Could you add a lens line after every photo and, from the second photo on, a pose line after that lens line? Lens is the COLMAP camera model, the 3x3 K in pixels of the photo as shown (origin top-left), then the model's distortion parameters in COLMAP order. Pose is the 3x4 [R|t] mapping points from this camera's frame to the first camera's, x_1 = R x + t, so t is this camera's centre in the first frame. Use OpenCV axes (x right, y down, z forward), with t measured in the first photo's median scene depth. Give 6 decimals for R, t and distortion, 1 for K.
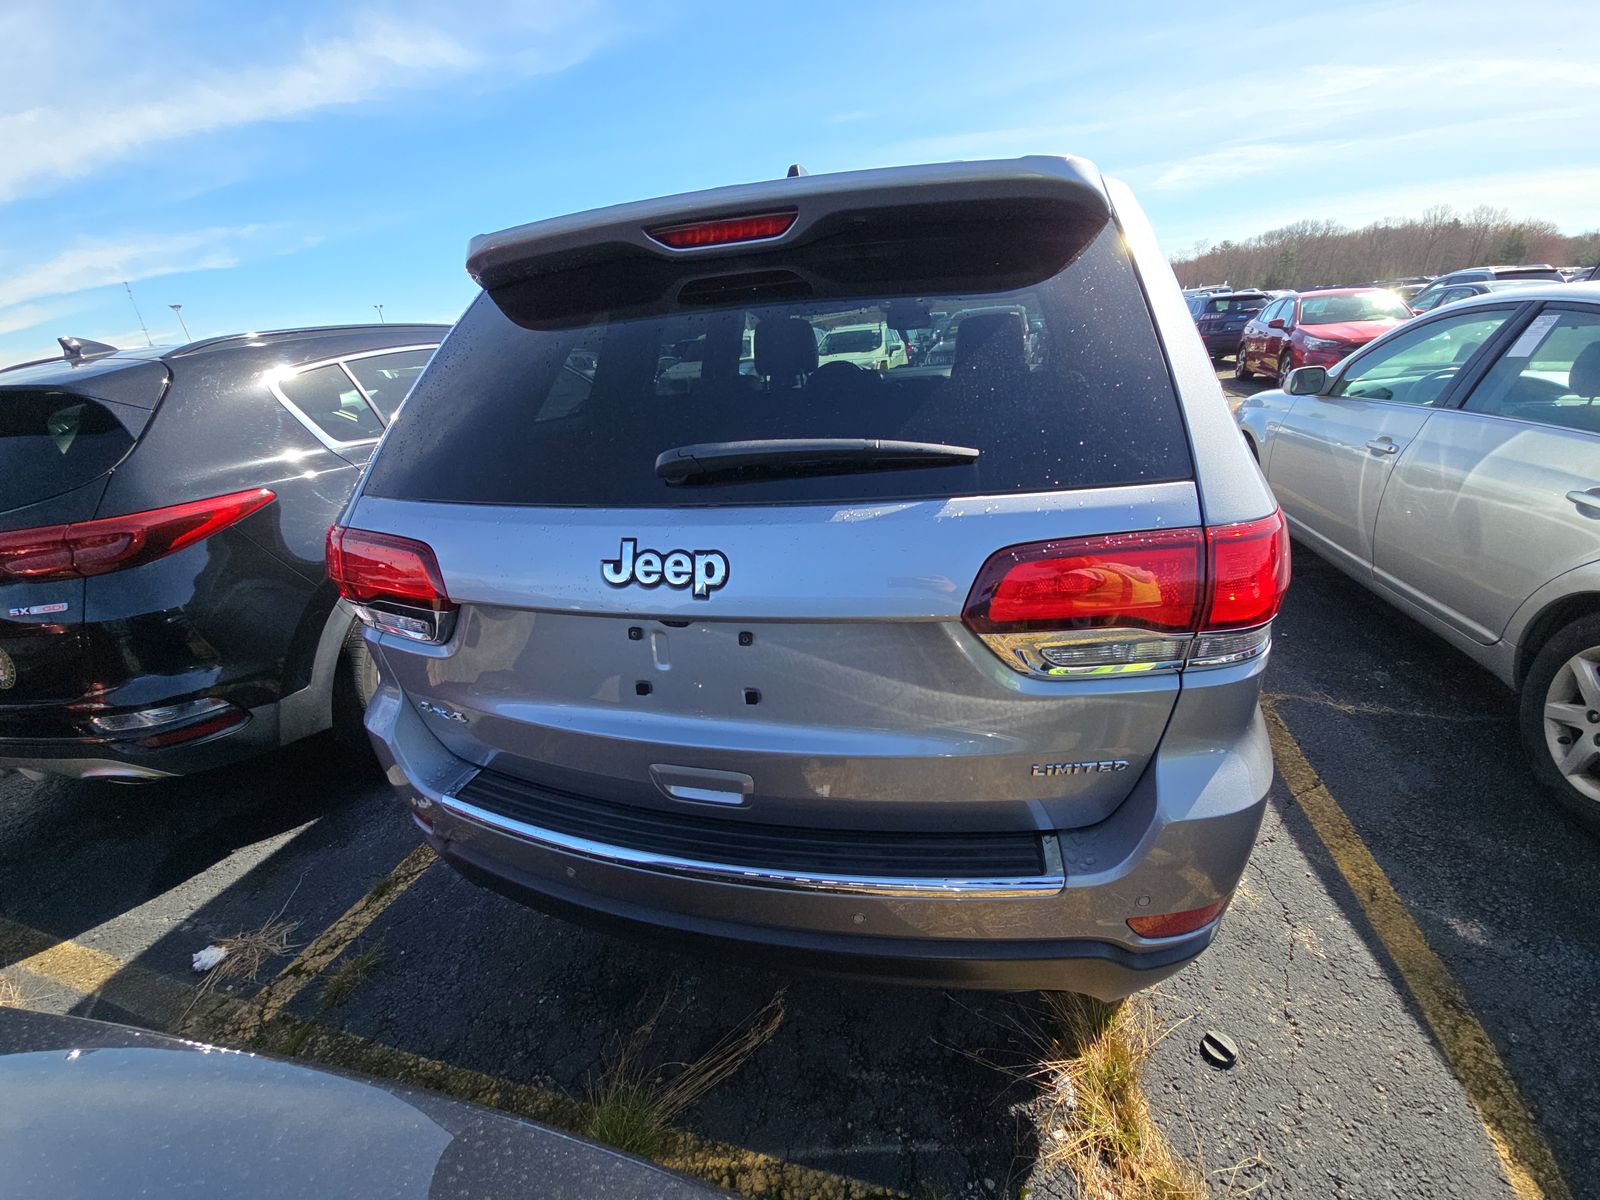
lens RADIAL K [[646.8, 0, 800.0], [0, 646.8, 600.0], [0, 0, 1]] dist [-0.000112, -0.000142]
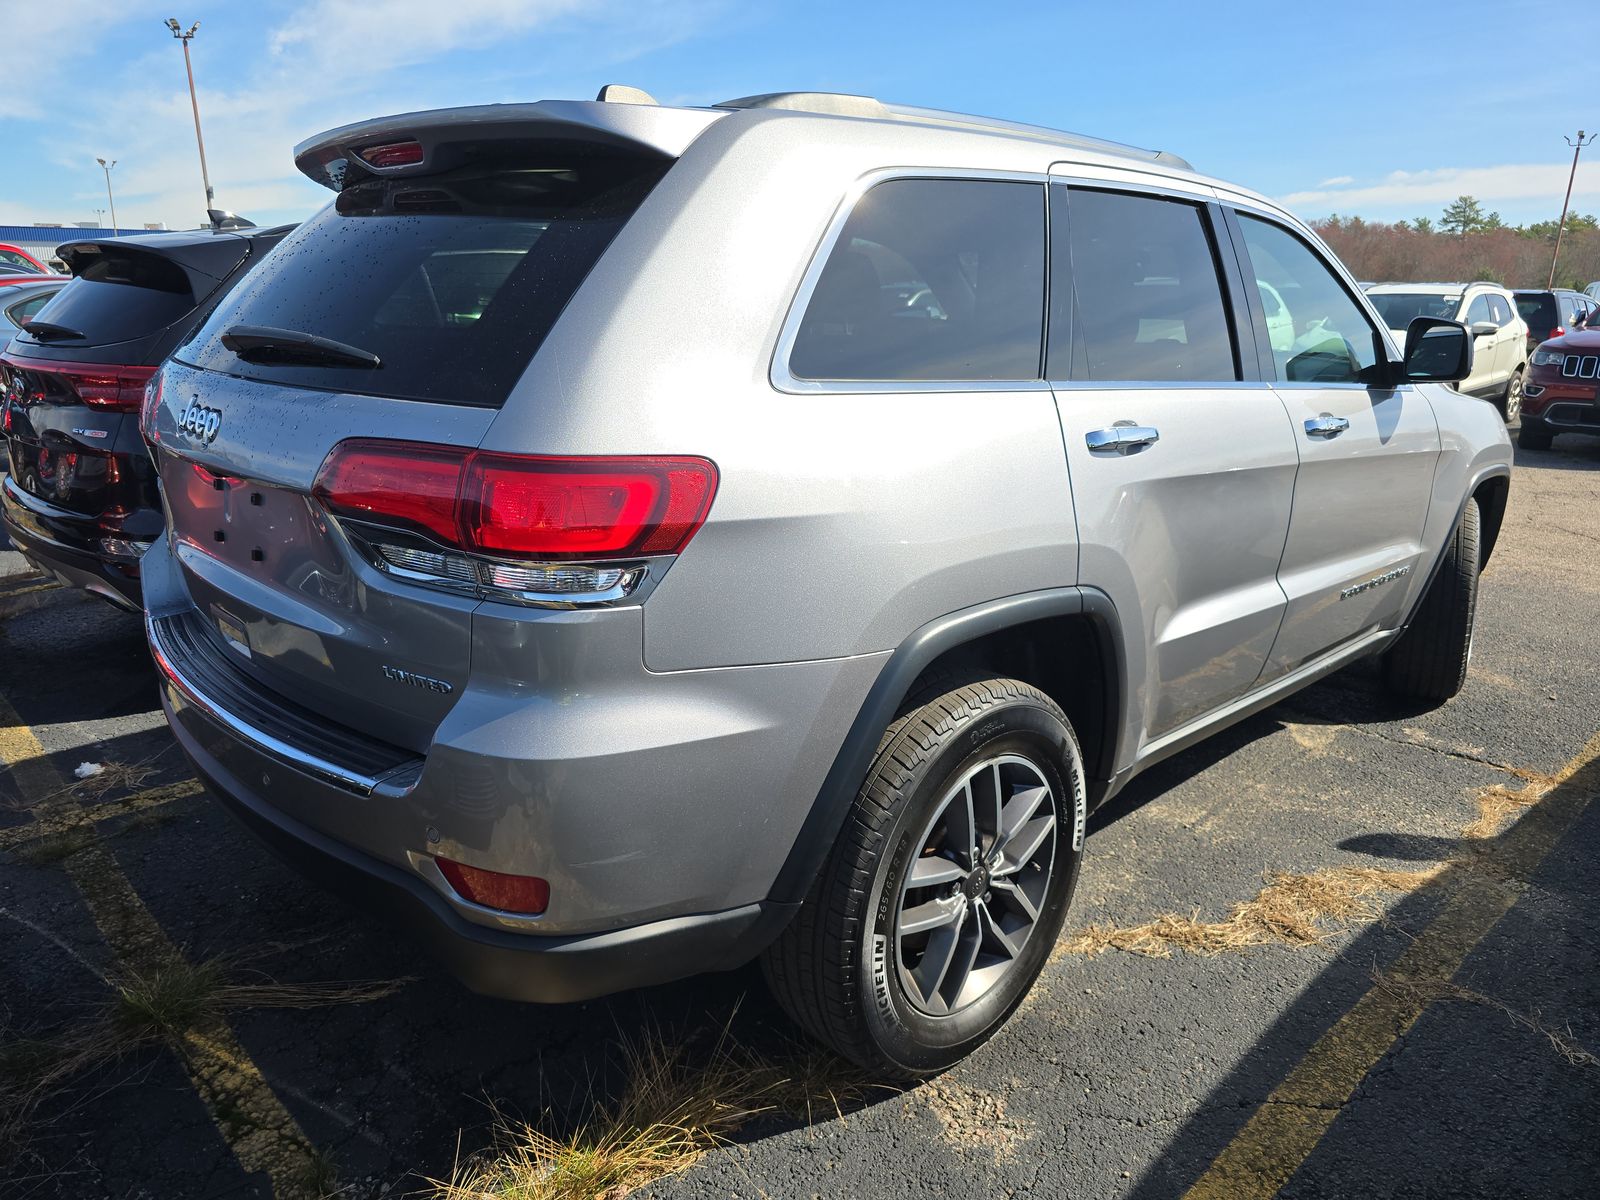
lens RADIAL K [[1090.3, 0, 800.0], [0, 1090.3, 600.0], [0, 0, 1]] dist [0.002533, 0.000880]
pose [[0.857525, 0.229410, -0.460458, 1.138469], [-0.270797, 0.962315, -0.024867, 0.013840], [0.437402, 0.146015, 0.887333, -0.169032]]
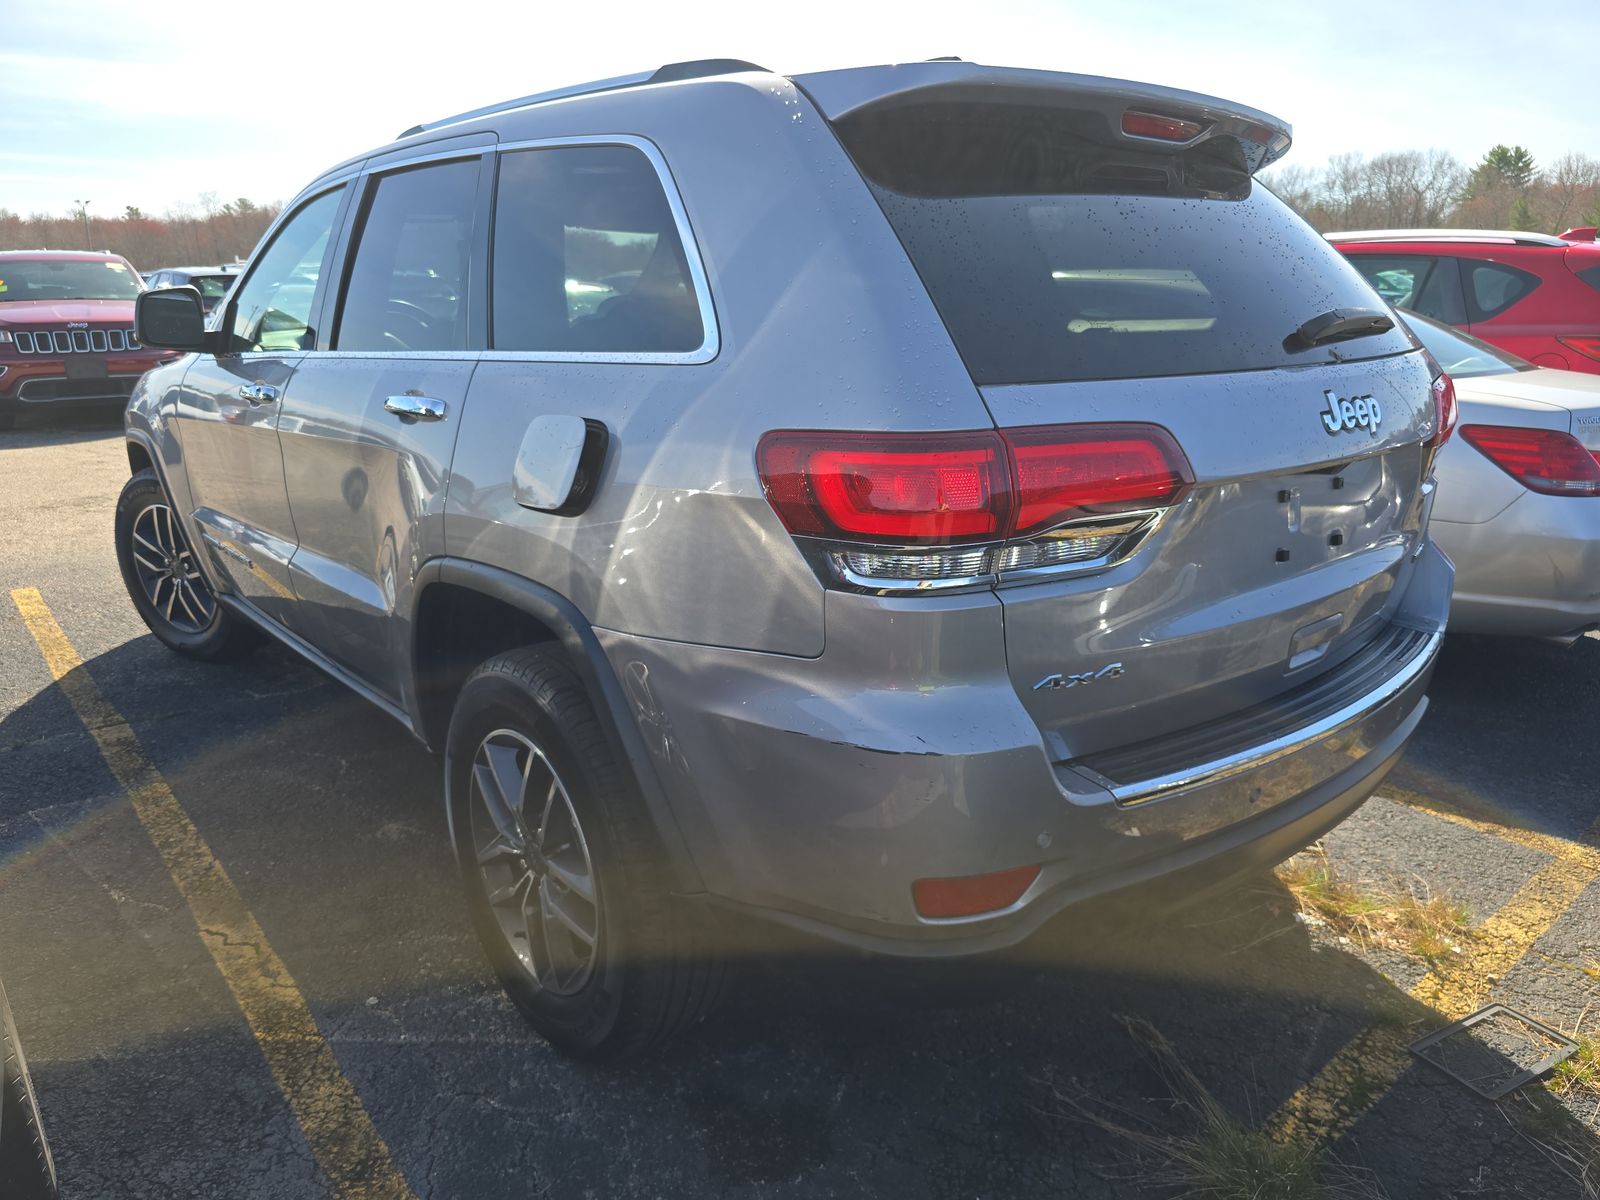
lens RADIAL K [[1090.3, 0, 800.0], [0, 1090.3, 600.0], [0, 0, 1]] dist [0.002533, 0.000880]
pose [[0.568907, -0.146891, 0.809177, -1.496608], [0.258791, 0.965911, -0.006605, 0.017233], [-0.780623, 0.213166, 0.587527, 0.464970]]
